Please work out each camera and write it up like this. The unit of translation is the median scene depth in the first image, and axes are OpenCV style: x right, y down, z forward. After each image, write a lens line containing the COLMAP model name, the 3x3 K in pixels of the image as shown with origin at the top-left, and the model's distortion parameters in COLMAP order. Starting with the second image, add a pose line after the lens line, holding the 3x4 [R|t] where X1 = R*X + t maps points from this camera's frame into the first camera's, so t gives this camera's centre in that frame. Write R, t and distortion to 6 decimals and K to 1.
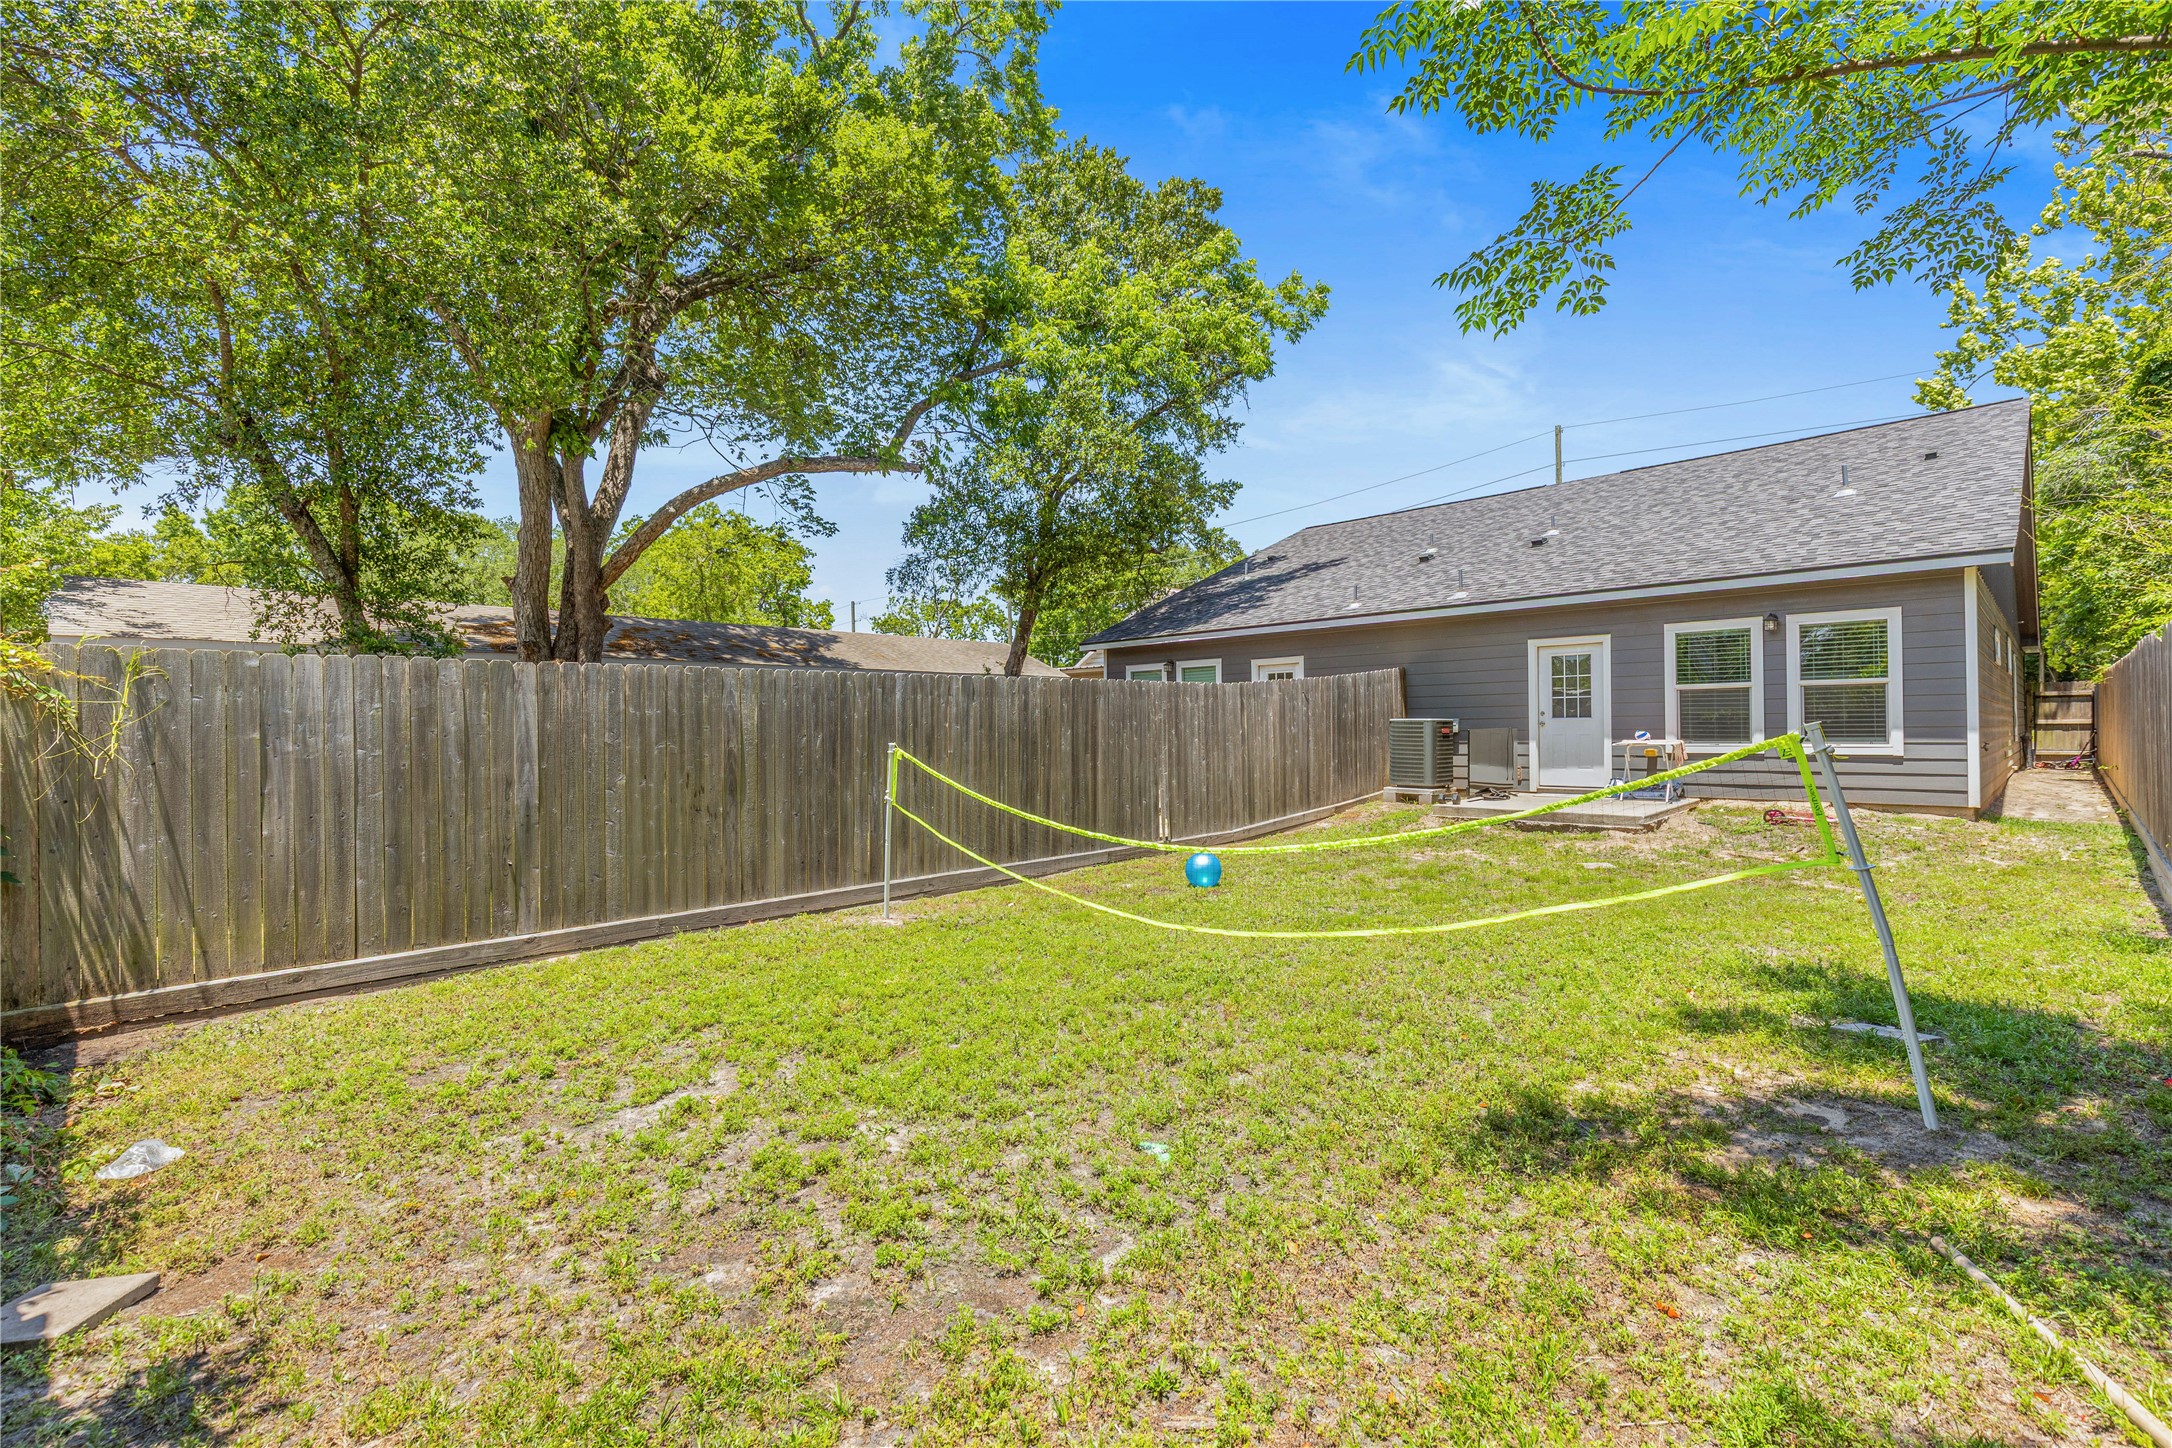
lens RADIAL K [[993.6, 0, 1103.6], [0, 993.6, 724.1], [0, 0, 1]] dist [0.003431, 0.000422]
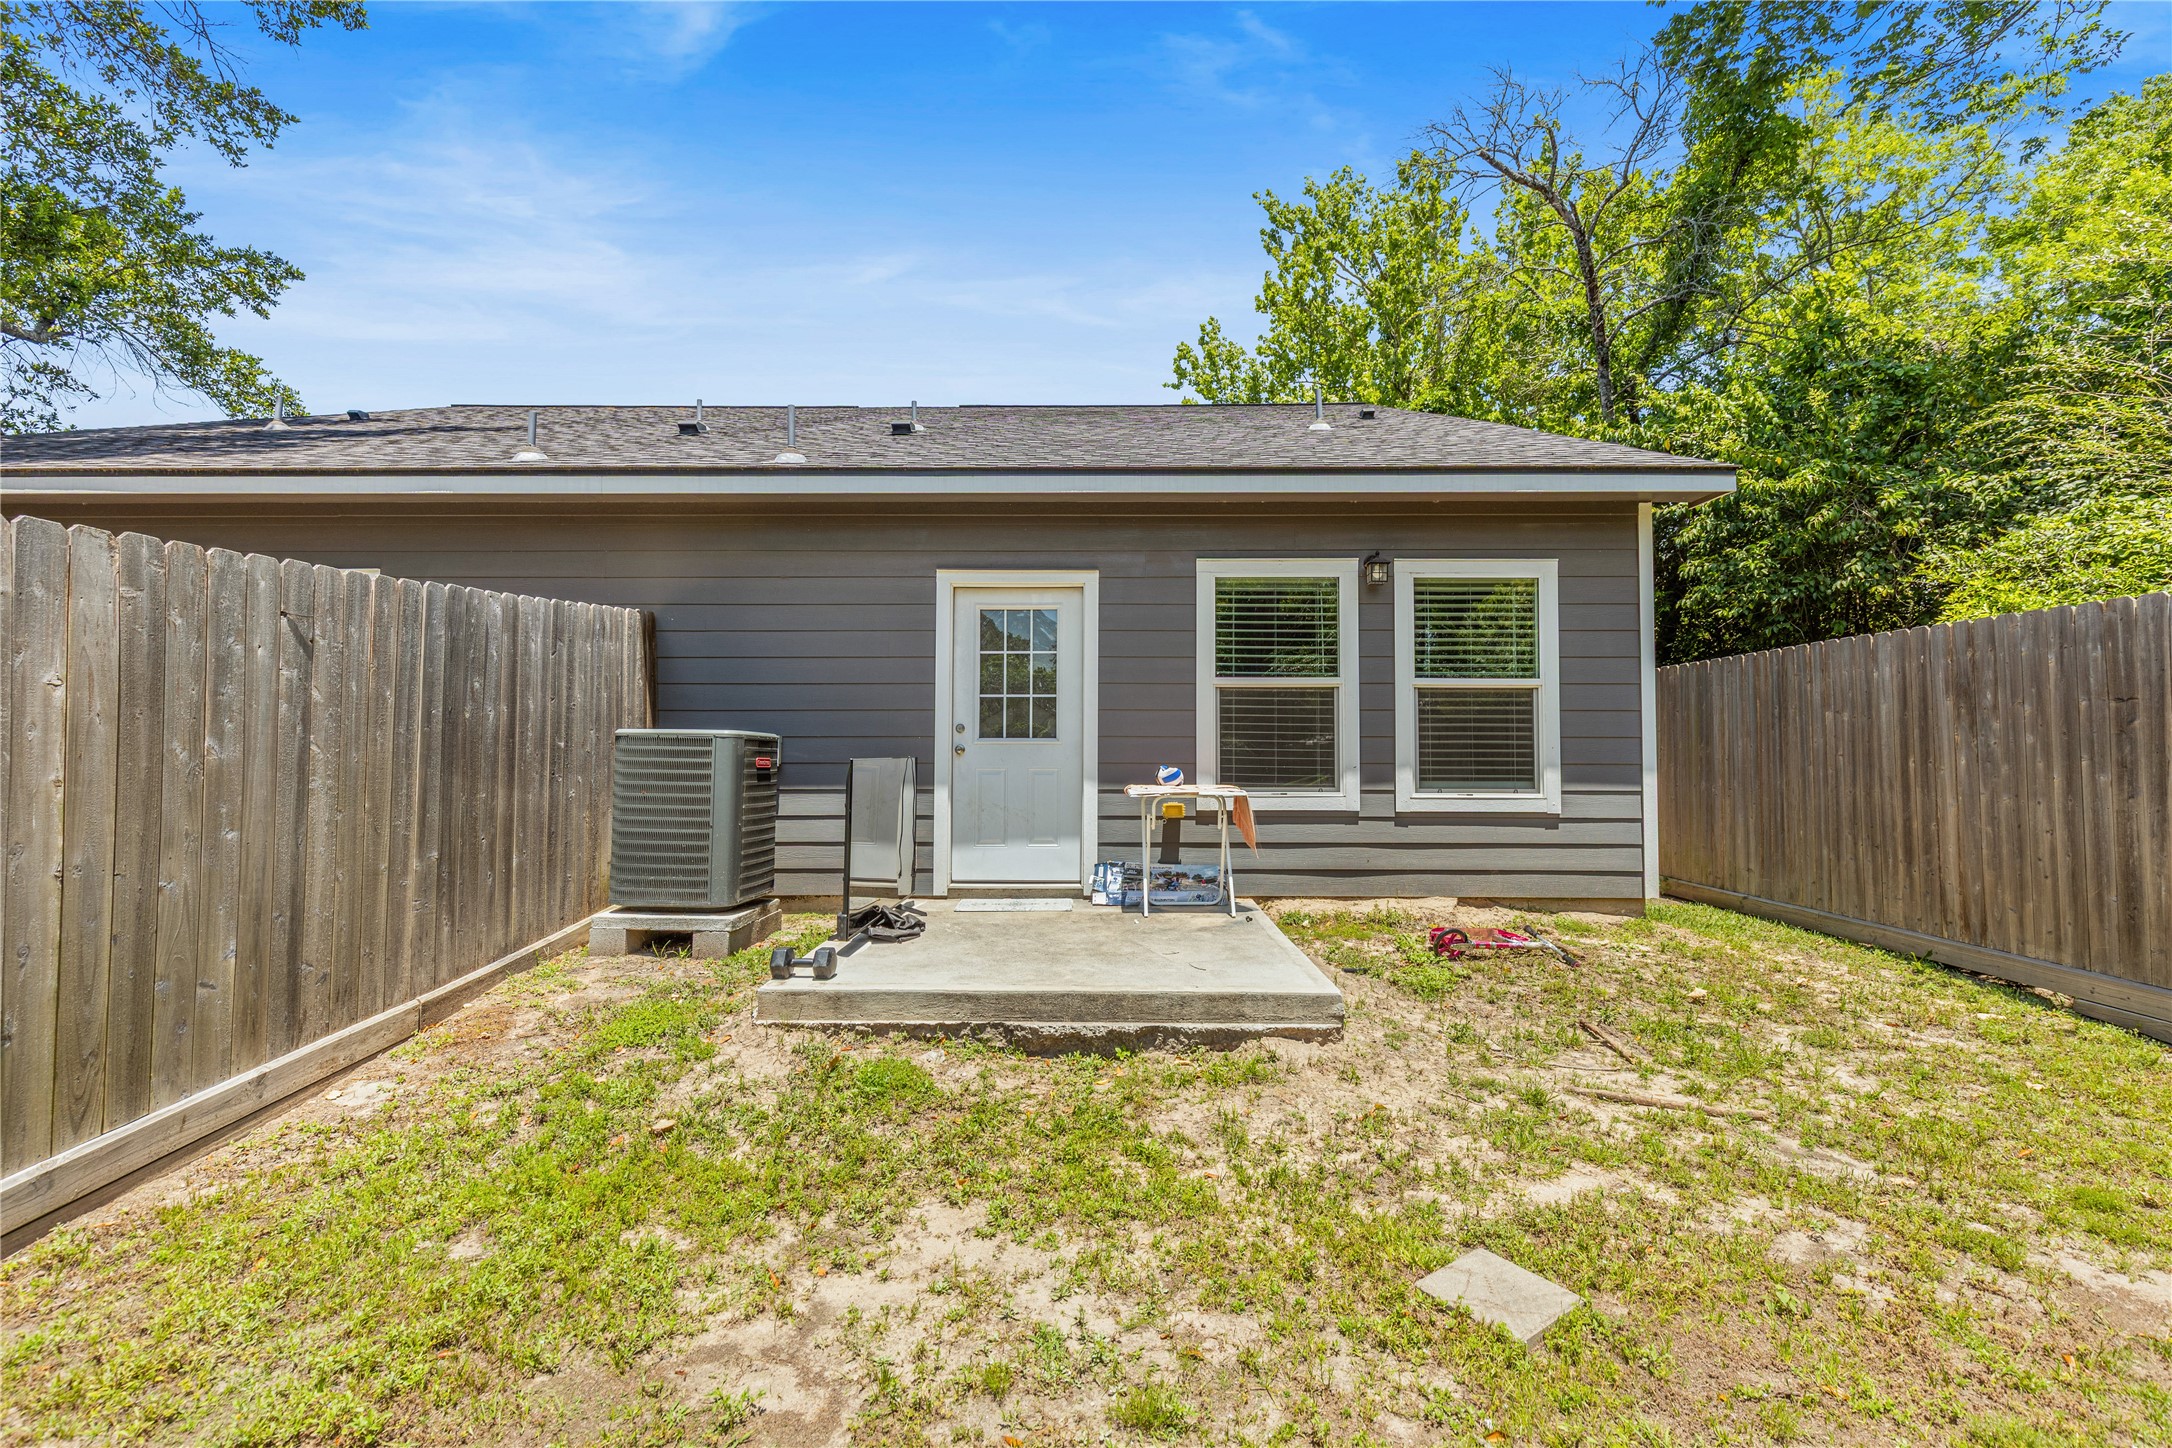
lens RADIAL K [[993.6, 0, 1103.6], [0, 993.6, 724.1], [0, 0, 1]] dist [0.003431, 0.000422]
pose [[0.728056, 0.037805, 0.684475, 0.182545], [-0.014295, 0.999098, -0.039976, 0.005815], [-0.685369, 0.019320, 0.727940, 0.664459]]
